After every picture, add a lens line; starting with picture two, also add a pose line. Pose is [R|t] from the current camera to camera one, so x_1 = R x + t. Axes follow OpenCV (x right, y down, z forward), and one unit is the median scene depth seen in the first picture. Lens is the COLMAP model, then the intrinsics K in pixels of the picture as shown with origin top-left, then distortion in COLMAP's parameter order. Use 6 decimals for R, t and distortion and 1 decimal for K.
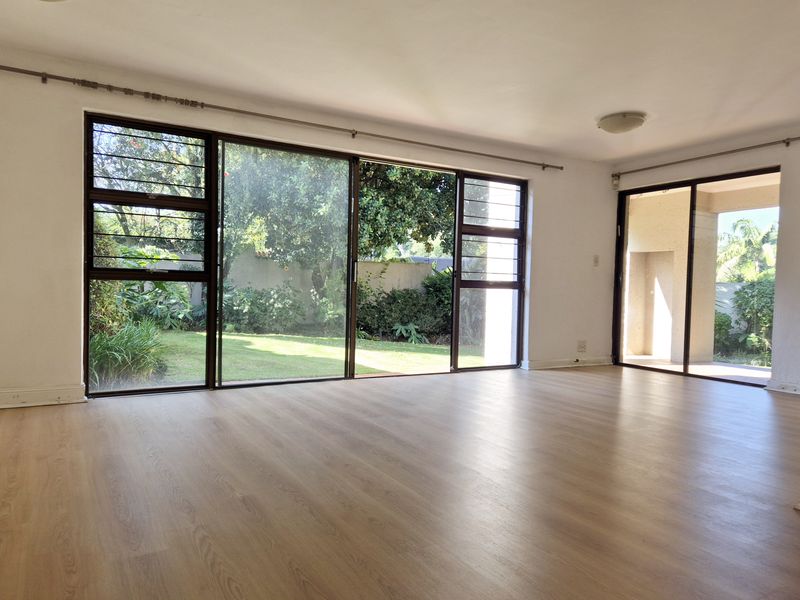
lens RADIAL K [[546.6, 0, 395.2], [0, 546.6, 293.0], [0, 0, 1]] dist [0.082391, -0.062034]
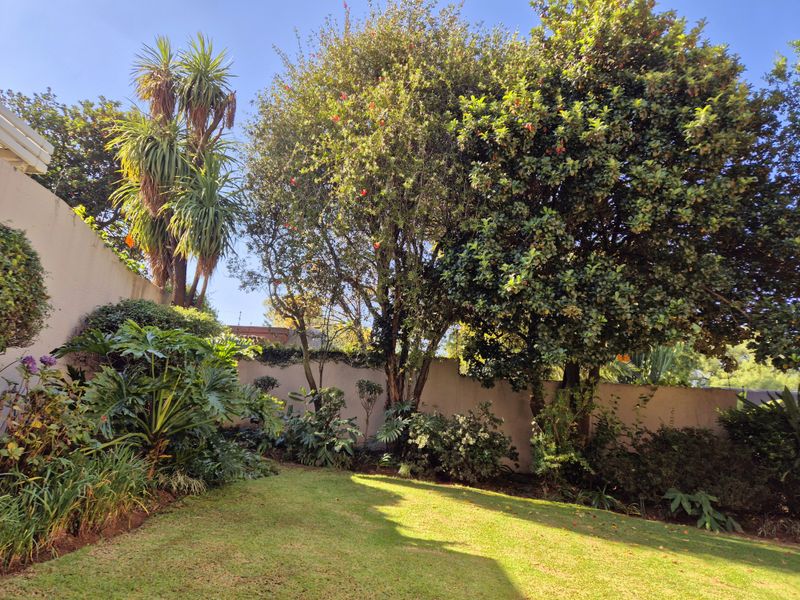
lens RADIAL K [[546.6, 0, 395.2], [0, 546.6, 293.0], [0, 0, 1]] dist [0.082391, -0.062034]
pose [[0.885207, -0.065606, -0.460548, 0.032076], [-0.048635, 0.971529, -0.231877, 0.007778], [0.462648, 0.227658, 0.856813, 0.349454]]
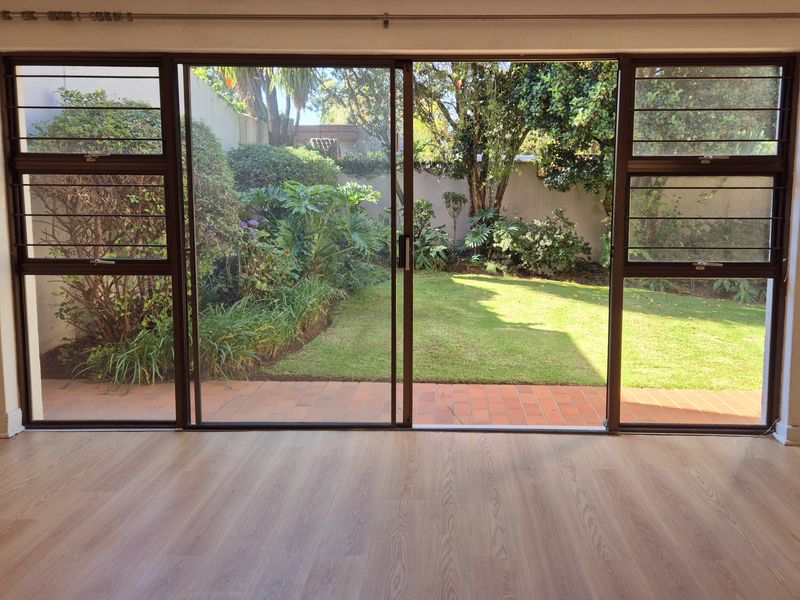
lens RADIAL K [[626.4, 0, 443.1], [0, 626.4, 248.5], [0, 0, 1]] dist [0.109091, -0.092943]
pose [[0.866096, 0.025853, -0.499208, 0.113068], [0.010258, 0.997532, 0.069458, -0.034278], [0.499772, -0.065278, 0.863694, 0.155463]]
